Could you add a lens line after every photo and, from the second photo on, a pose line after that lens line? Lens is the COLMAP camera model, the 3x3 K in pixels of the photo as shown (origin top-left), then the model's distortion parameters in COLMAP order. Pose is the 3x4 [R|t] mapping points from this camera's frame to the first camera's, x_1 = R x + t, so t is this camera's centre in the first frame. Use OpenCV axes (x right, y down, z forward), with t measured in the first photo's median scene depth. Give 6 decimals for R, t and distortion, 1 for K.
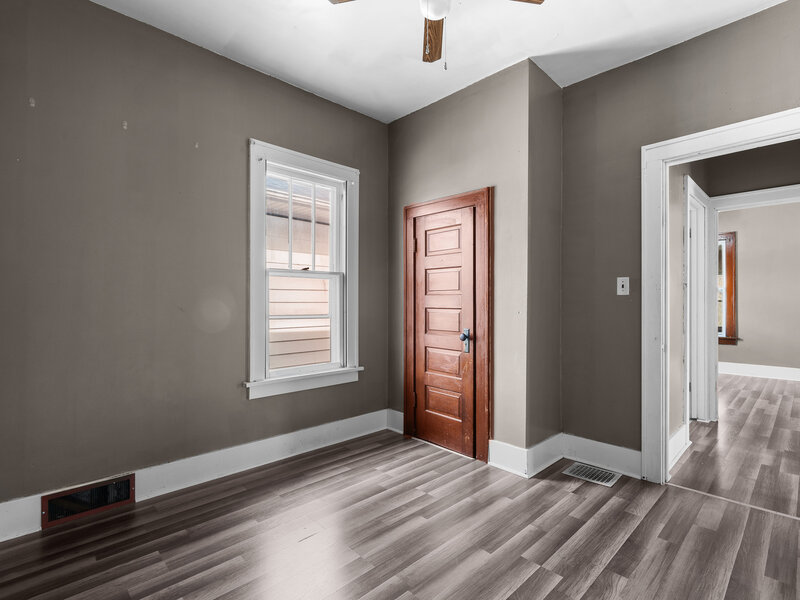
lens RADIAL K [[402.5, 0, 404.0], [0, 402.5, 301.4], [0, 0, 1]] dist [-0.000395, 0.001814]
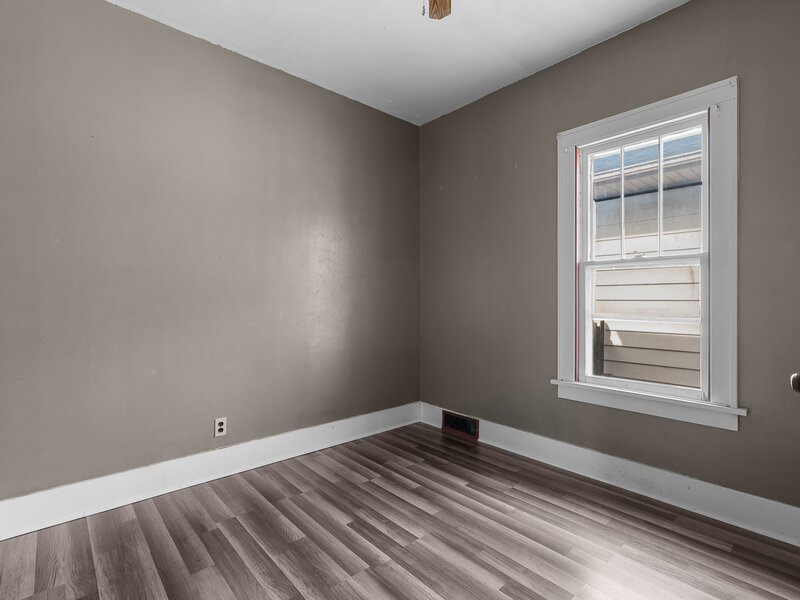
lens RADIAL K [[402.5, 0, 404.0], [0, 402.5, 299.8], [0, 0, 1]] dist [-0.000395, 0.001814]
pose [[-0.055374, -0.005688, -0.998449, 0.640096], [-0.001655, 0.999983, -0.005605, 0.009191], [0.998464, 0.001342, -0.055383, 0.682981]]
